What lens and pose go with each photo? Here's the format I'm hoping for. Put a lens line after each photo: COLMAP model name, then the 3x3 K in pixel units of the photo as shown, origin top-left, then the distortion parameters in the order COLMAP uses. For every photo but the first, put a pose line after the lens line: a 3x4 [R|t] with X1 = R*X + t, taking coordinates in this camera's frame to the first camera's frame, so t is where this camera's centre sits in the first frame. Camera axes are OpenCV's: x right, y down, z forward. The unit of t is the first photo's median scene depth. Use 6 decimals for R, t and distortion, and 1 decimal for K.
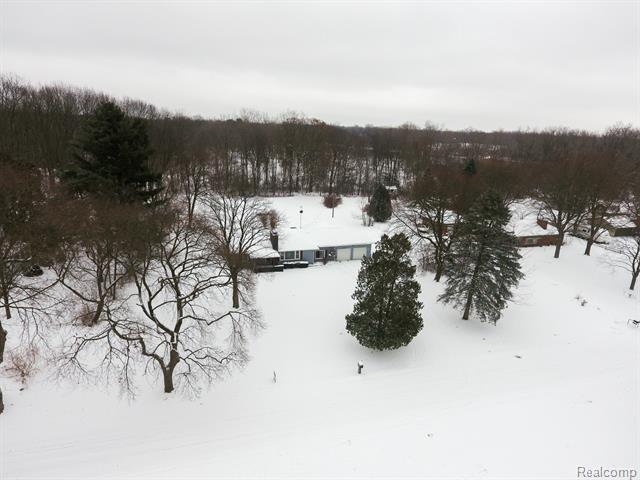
lens RADIAL K [[422.0, 0, 320.8], [0, 422.0, 256.3], [0, 0, 1]] dist [0.001942, -0.001822]
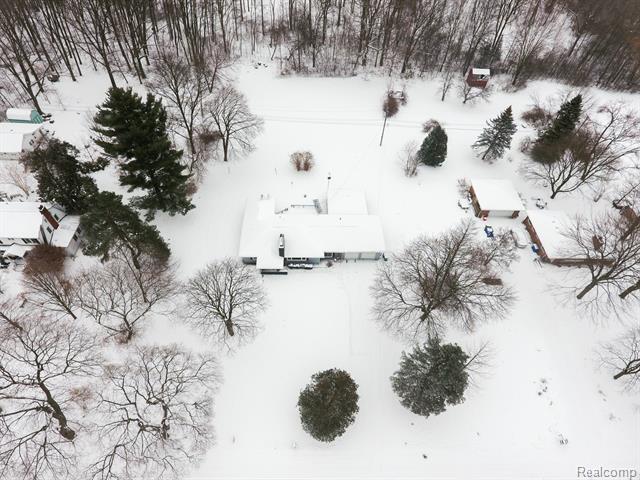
lens RADIAL K [[422.0, 0, 320.8], [0, 422.0, 256.3], [0, 0, 1]] dist [0.001942, -0.001822]
pose [[0.961580, 0.223152, -0.159899, 0.080797], [-0.085868, 0.797712, 0.596894, -0.337950], [0.260751, -0.560231, 0.786225, 0.098519]]
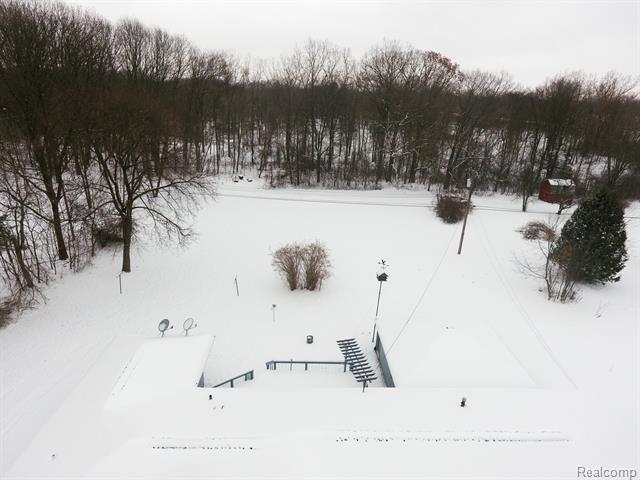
lens RADIAL K [[373.0, 0, 321.0], [0, 373.0, 231.0], [0, 0, 1]] dist [0.005563, 0.001154]
pose [[0.967526, 0.092496, -0.235242, -0.017386], [-0.085024, 0.995505, 0.041733, -0.095138], [0.238044, -0.020376, 0.971041, 0.455766]]
